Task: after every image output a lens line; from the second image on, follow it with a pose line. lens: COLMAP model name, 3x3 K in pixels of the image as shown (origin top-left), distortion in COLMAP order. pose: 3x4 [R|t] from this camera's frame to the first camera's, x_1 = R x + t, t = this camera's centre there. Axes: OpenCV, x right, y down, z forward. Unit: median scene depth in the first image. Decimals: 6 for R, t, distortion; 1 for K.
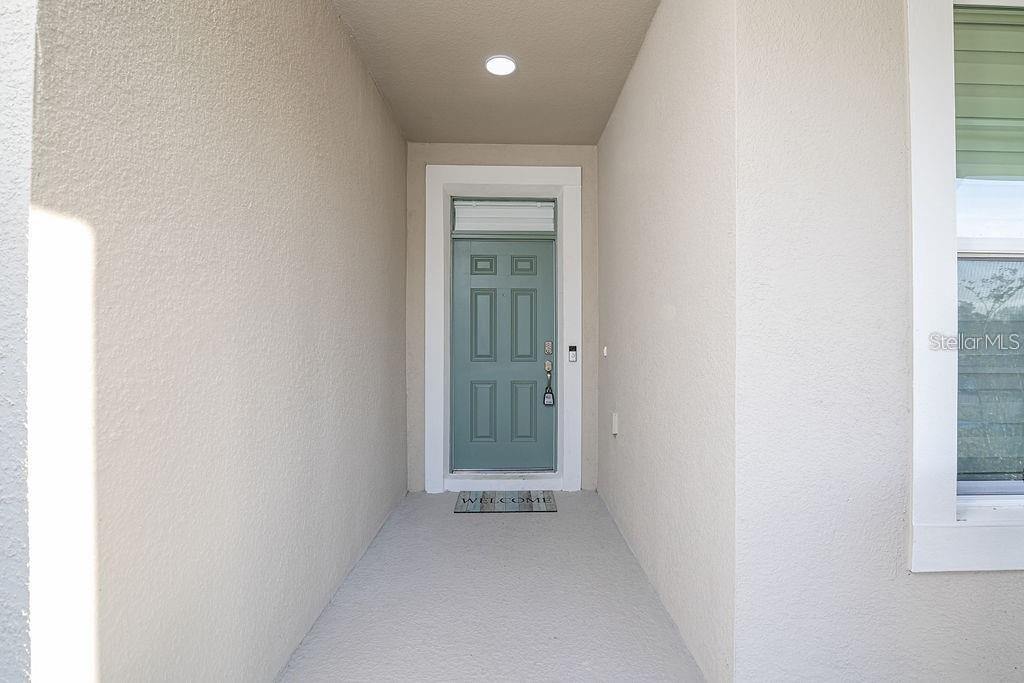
lens RADIAL K [[467.9, 0, 516.0], [0, 467.9, 336.3], [0, 0, 1]] dist [-0.020114, 0.001367]
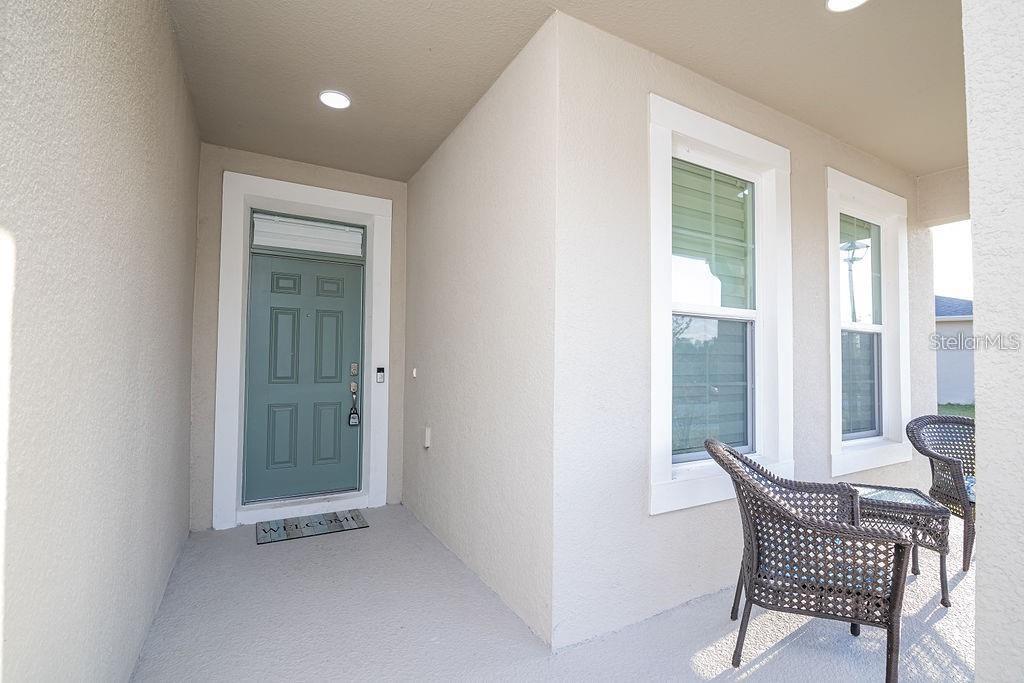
lens RADIAL K [[467.9, 0, 509.2], [0, 467.9, 347.6], [0, 0, 1]] dist [-0.020114, 0.001367]
pose [[0.886206, 0.019497, 0.462881, -0.107576], [-0.010674, 0.999708, -0.021672, -0.004692], [-0.463168, 0.014265, 0.886156, -0.064387]]
